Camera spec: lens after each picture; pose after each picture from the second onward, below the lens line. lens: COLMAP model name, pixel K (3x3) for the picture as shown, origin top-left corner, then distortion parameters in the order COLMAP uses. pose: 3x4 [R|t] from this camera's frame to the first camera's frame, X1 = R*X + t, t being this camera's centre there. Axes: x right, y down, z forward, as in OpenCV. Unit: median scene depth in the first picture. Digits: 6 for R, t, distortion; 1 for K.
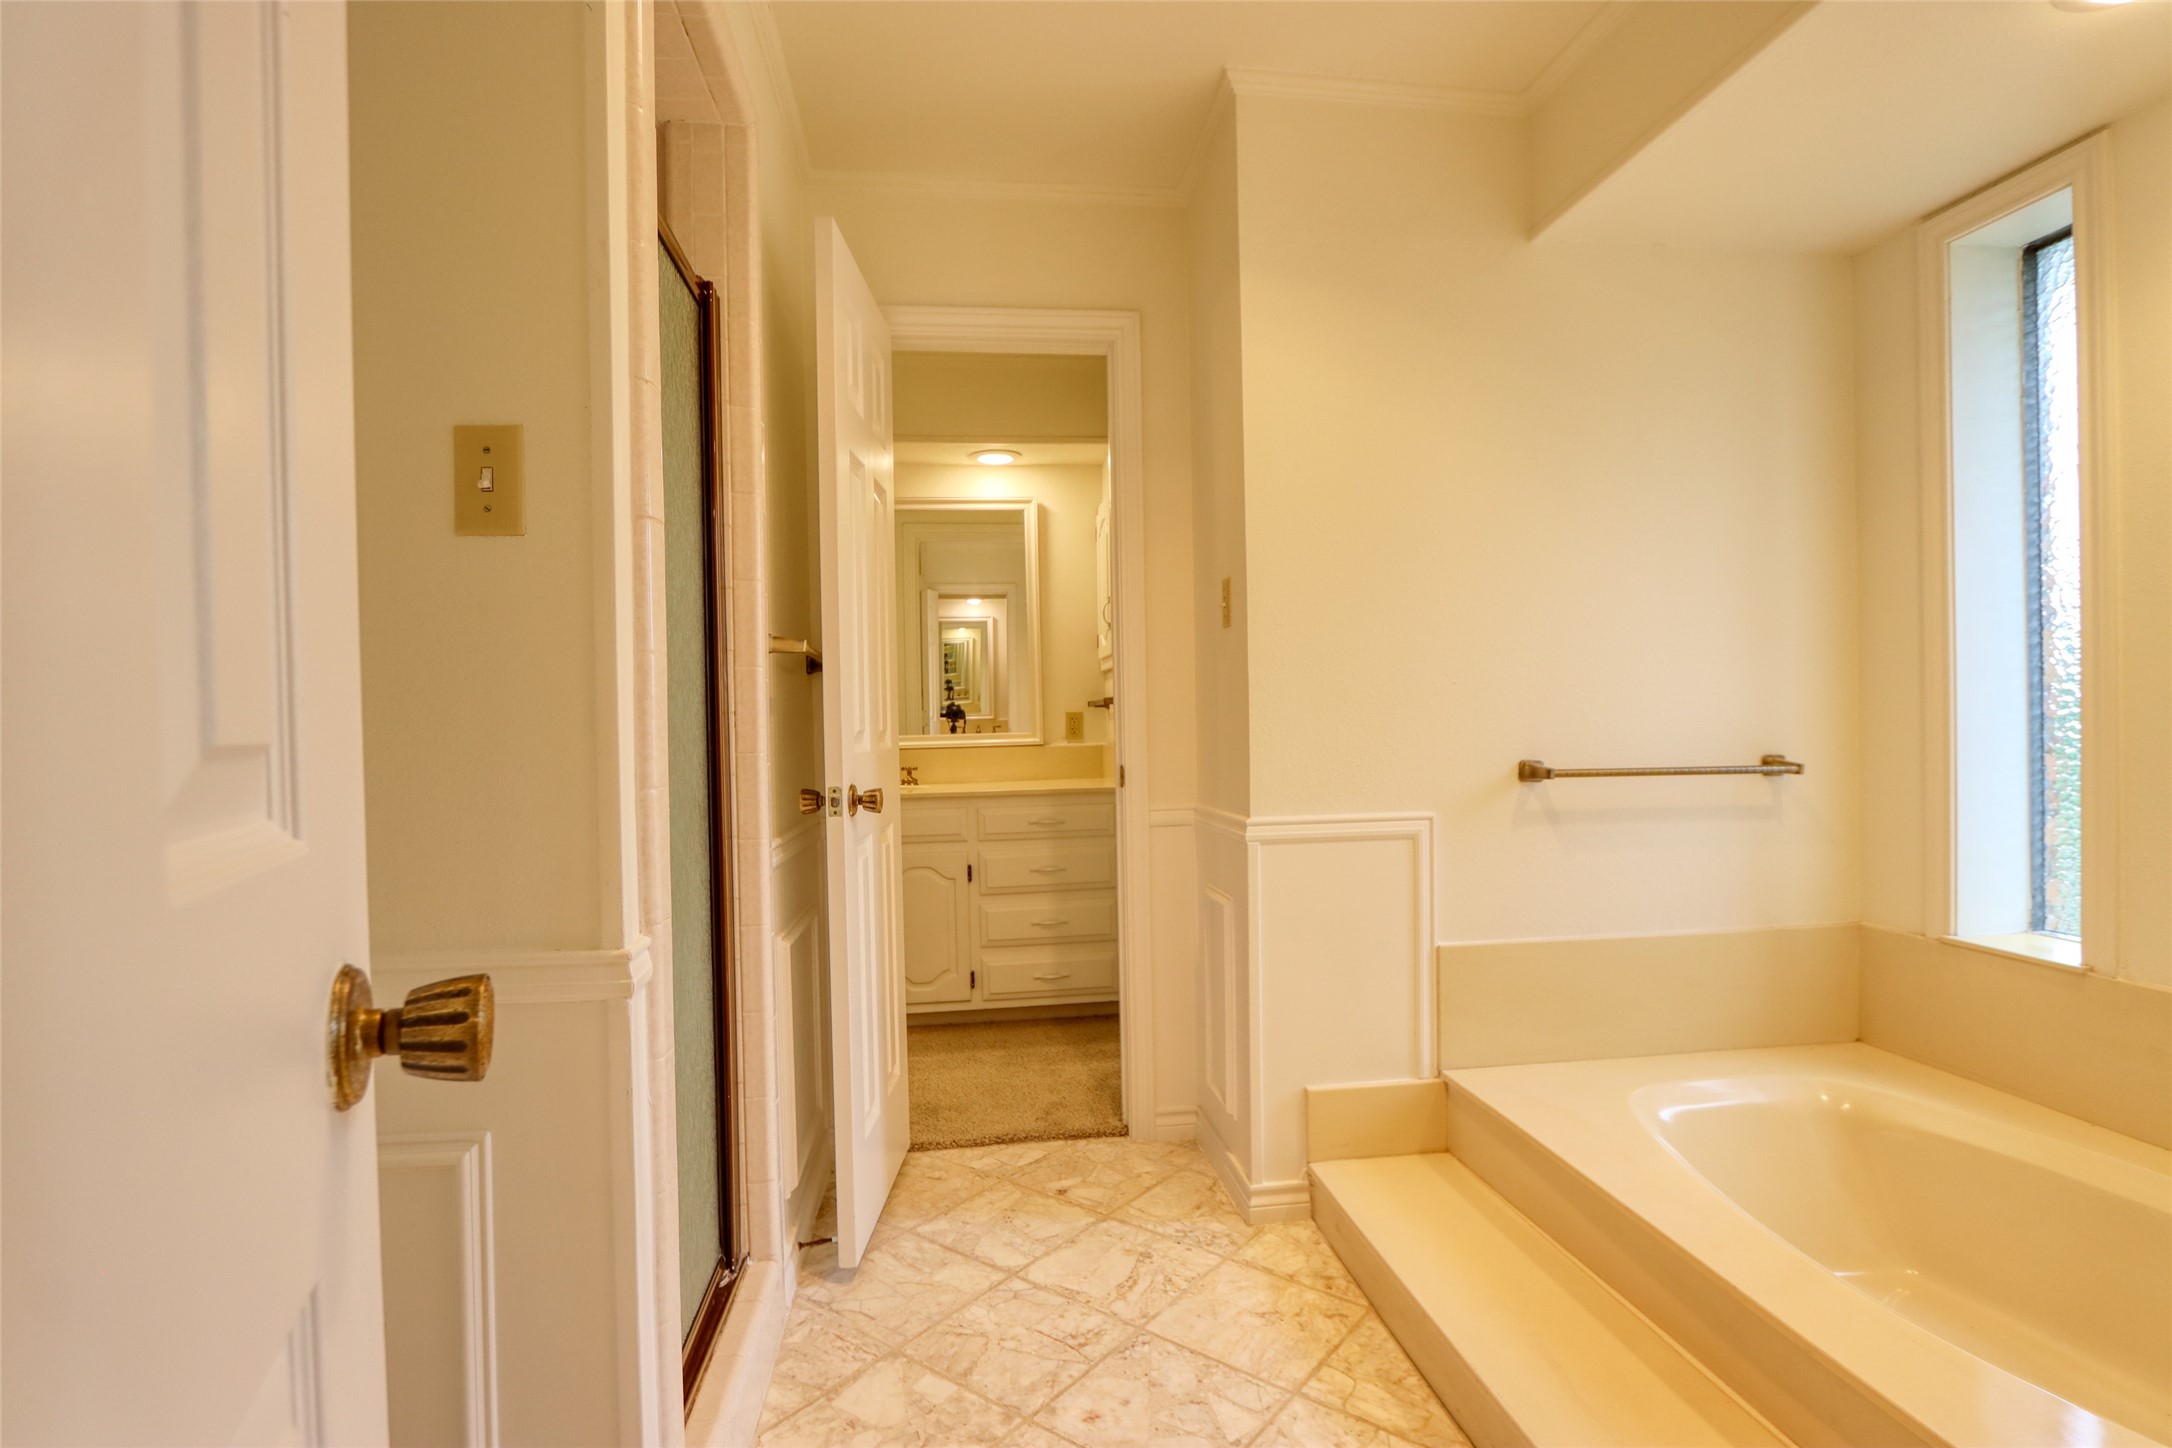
lens RADIAL K [[1064.3, 0, 1094.9], [0, 1064.3, 744.3], [0, 0, 1]] dist [-0.019285, 0.001722]
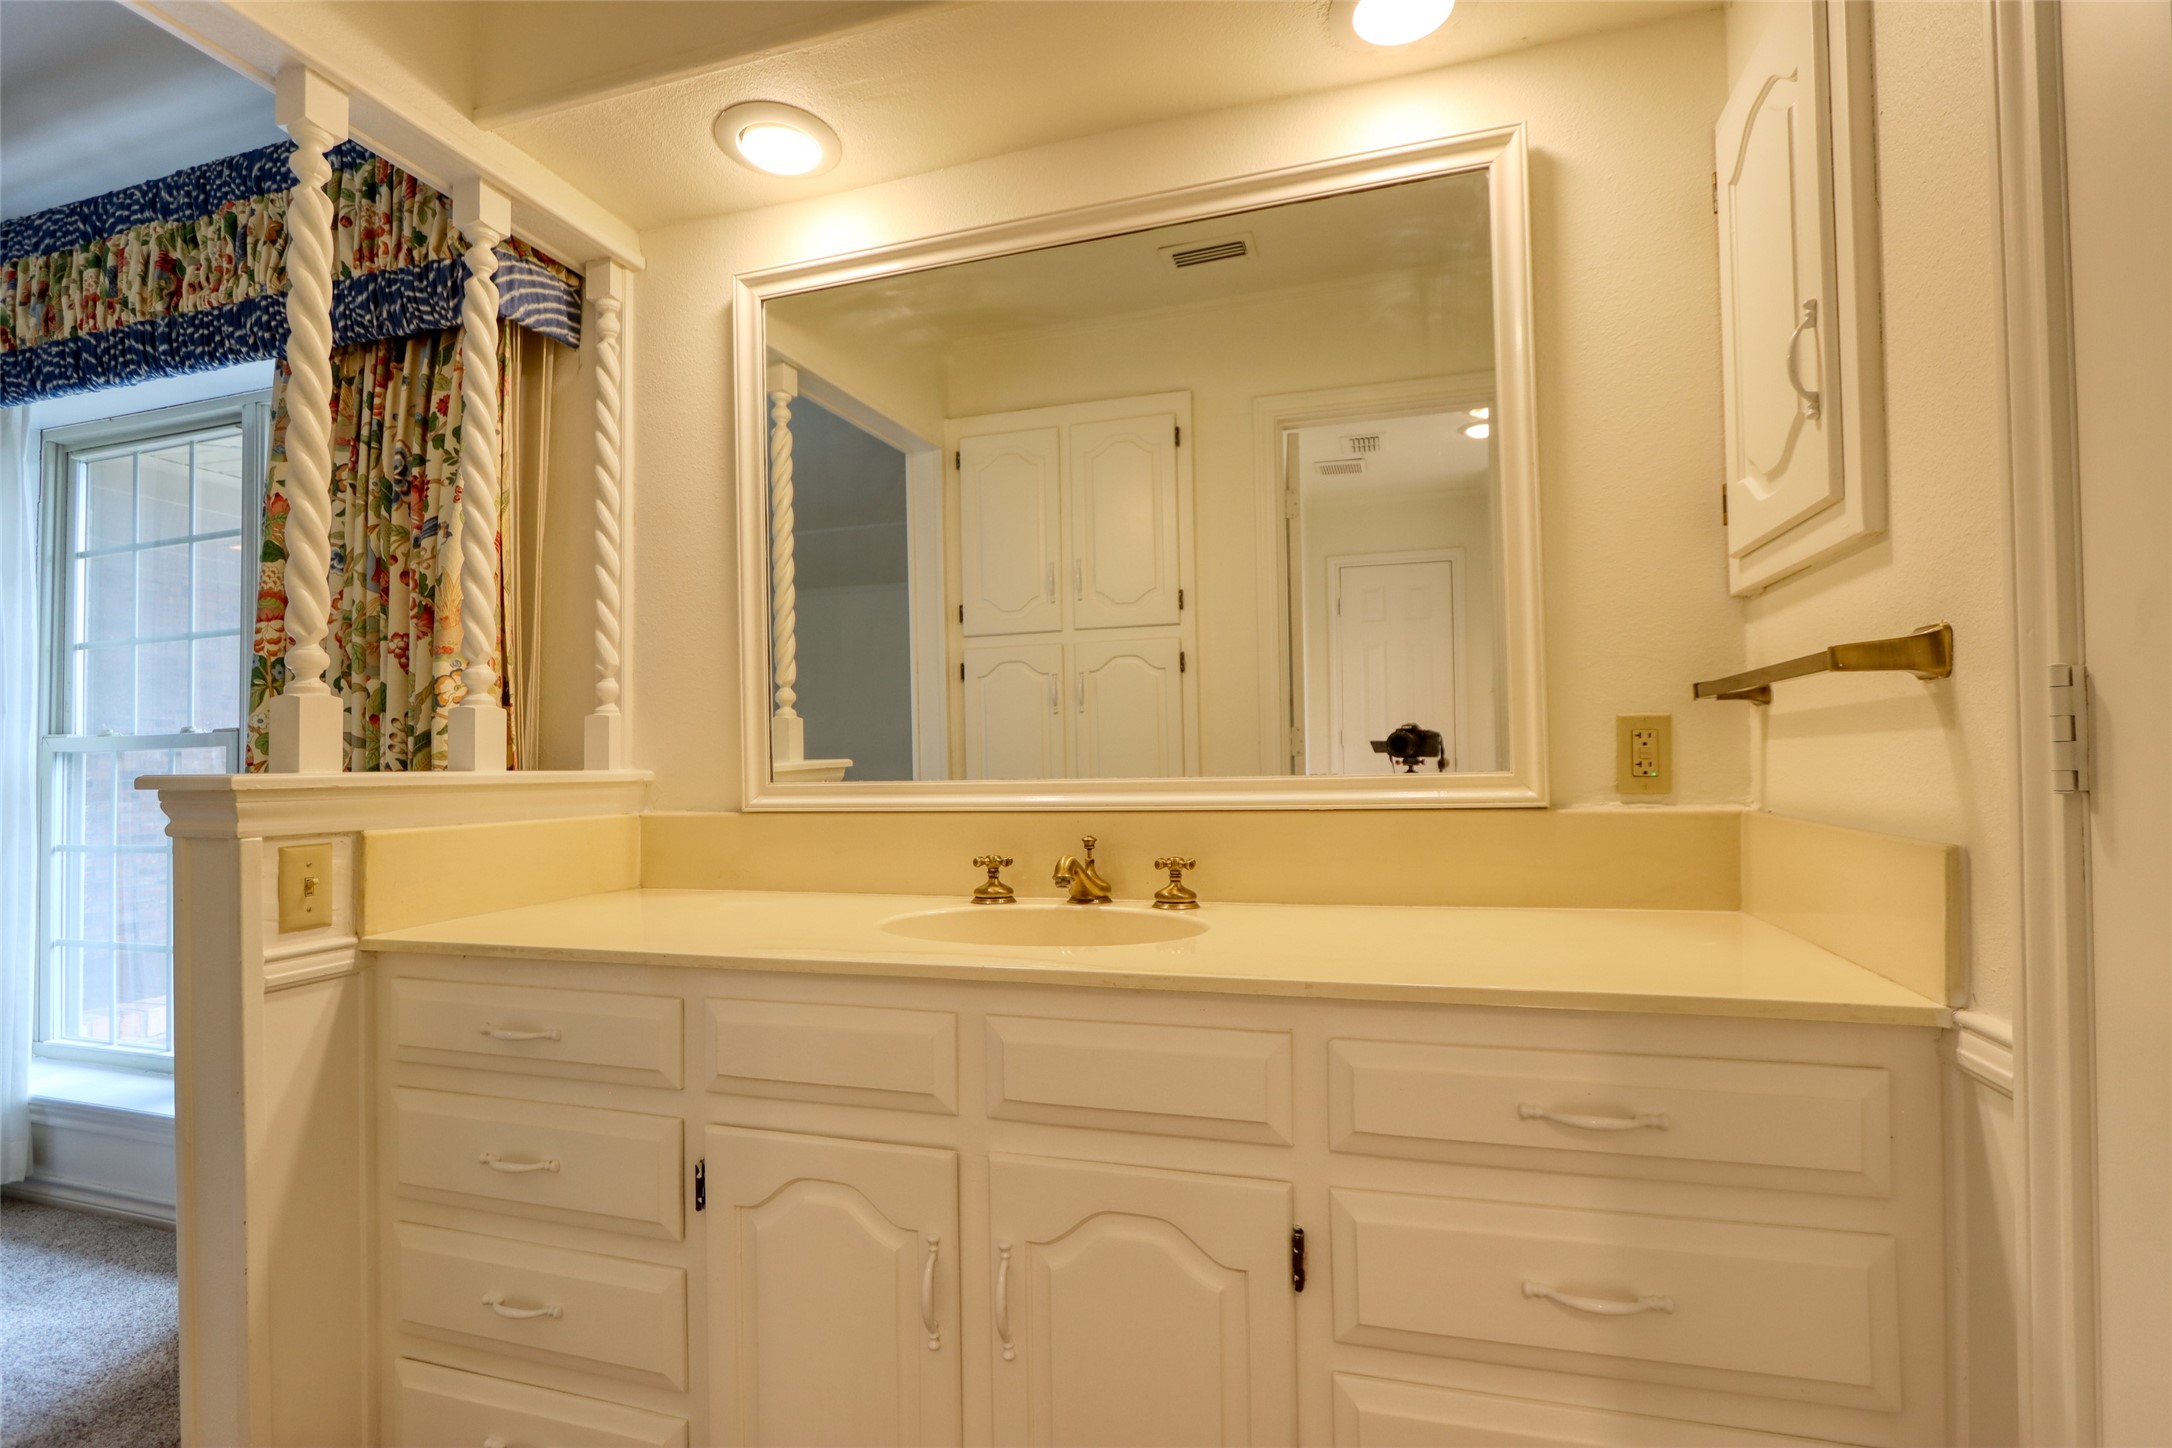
lens RADIAL K [[1064.3, 0, 1094.9], [0, 1064.3, 744.3], [0, 0, 1]] dist [-0.019285, 0.001722]
pose [[0.918537, -0.000947, -0.395334, -0.047673], [-0.011870, 0.999480, -0.029974, -0.008569], [0.395157, 0.032224, 0.918048, 0.619320]]
